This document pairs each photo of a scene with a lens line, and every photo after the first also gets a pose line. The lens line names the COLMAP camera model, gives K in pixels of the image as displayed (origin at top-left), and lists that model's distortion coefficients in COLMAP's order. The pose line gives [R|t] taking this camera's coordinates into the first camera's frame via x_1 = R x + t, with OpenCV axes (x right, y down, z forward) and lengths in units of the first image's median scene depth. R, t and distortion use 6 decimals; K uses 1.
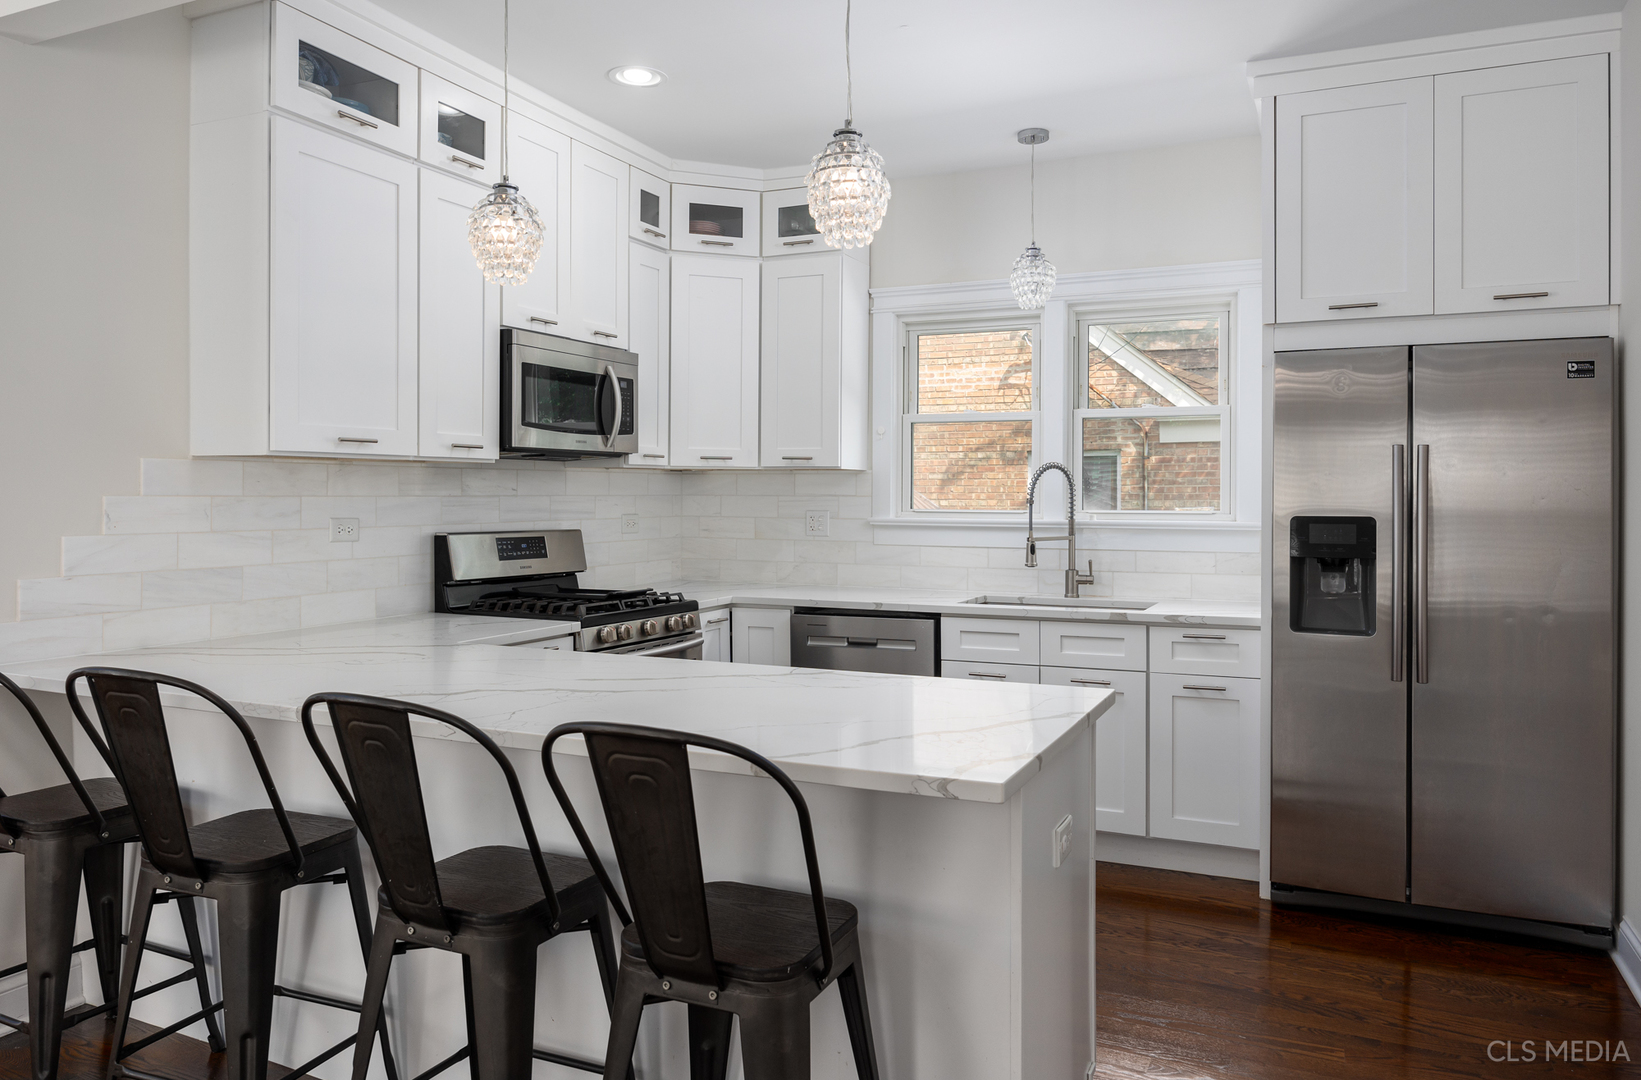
lens RADIAL K [[1173.5, 0, 820.6], [0, 1173.5, 525.3], [0, 0, 1]] dist [-0.000017, 0.001539]
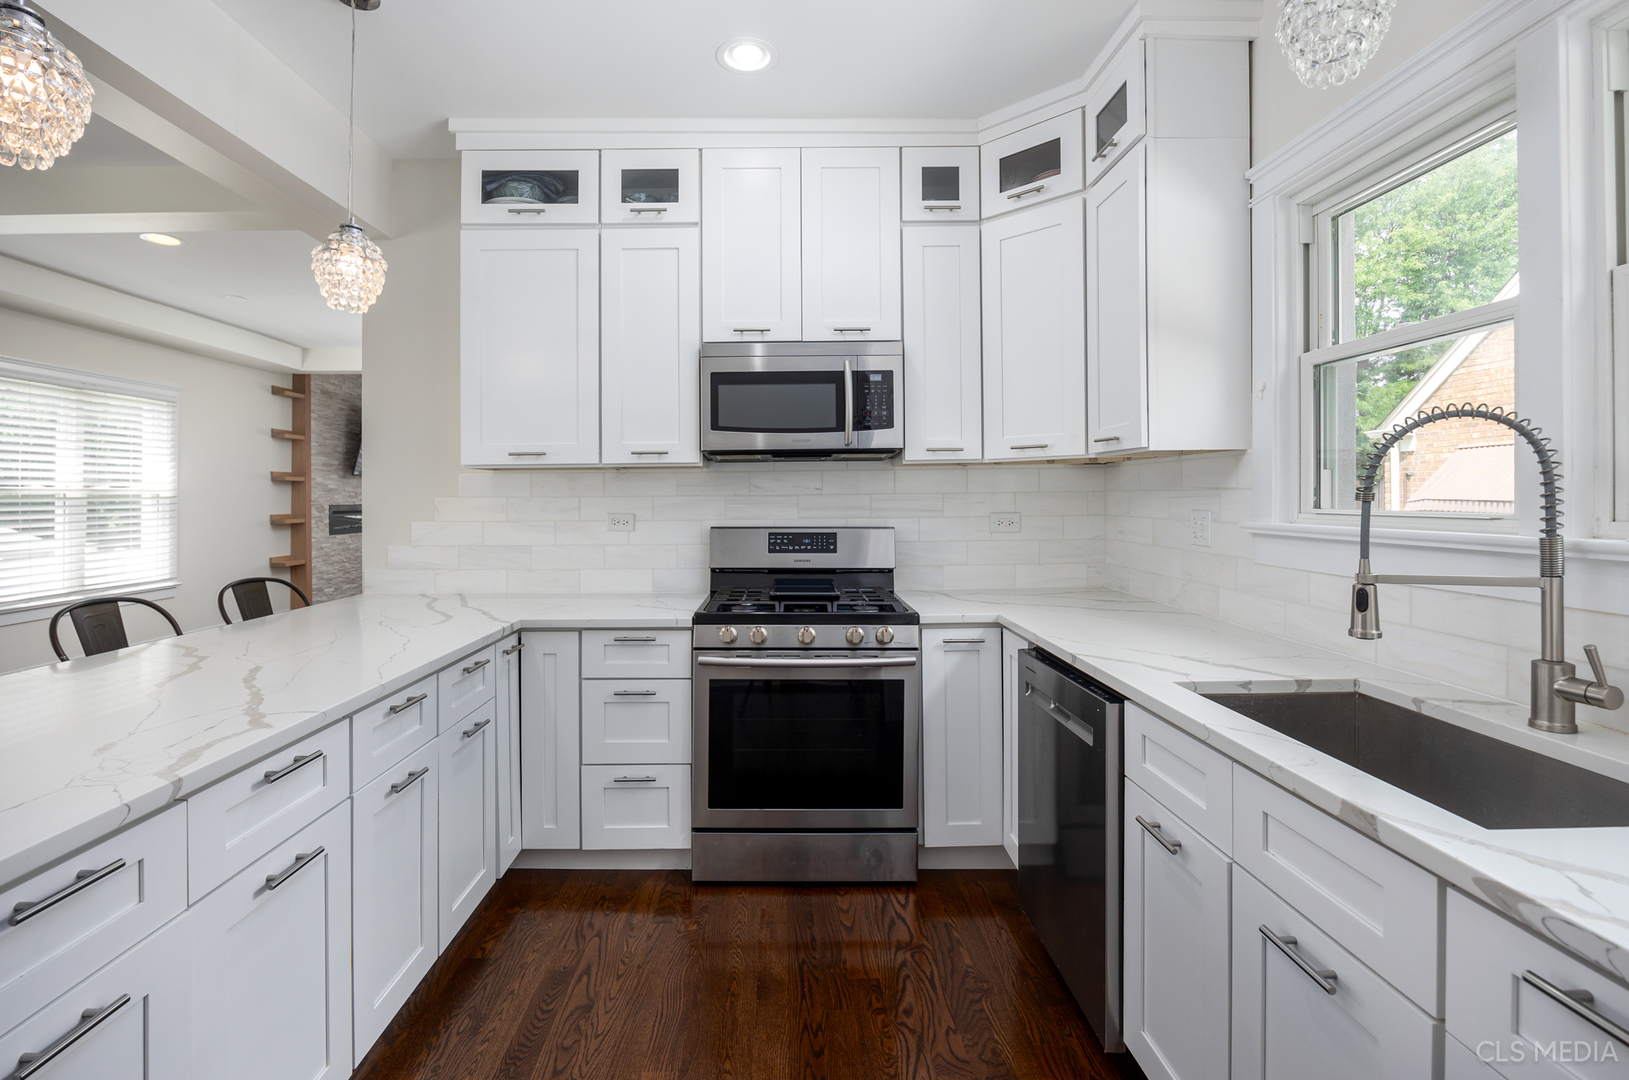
lens RADIAL K [[741.5, 0, 779.0], [0, 741.5, 503.0], [0, 0, 1]] dist [-0.013870, -0.000223]
pose [[0.406575, 0.000412, -0.913617, 0.360766], [-0.014302, 0.999880, -0.005913, -0.012865], [0.913506, 0.015471, 0.406532, 0.697281]]
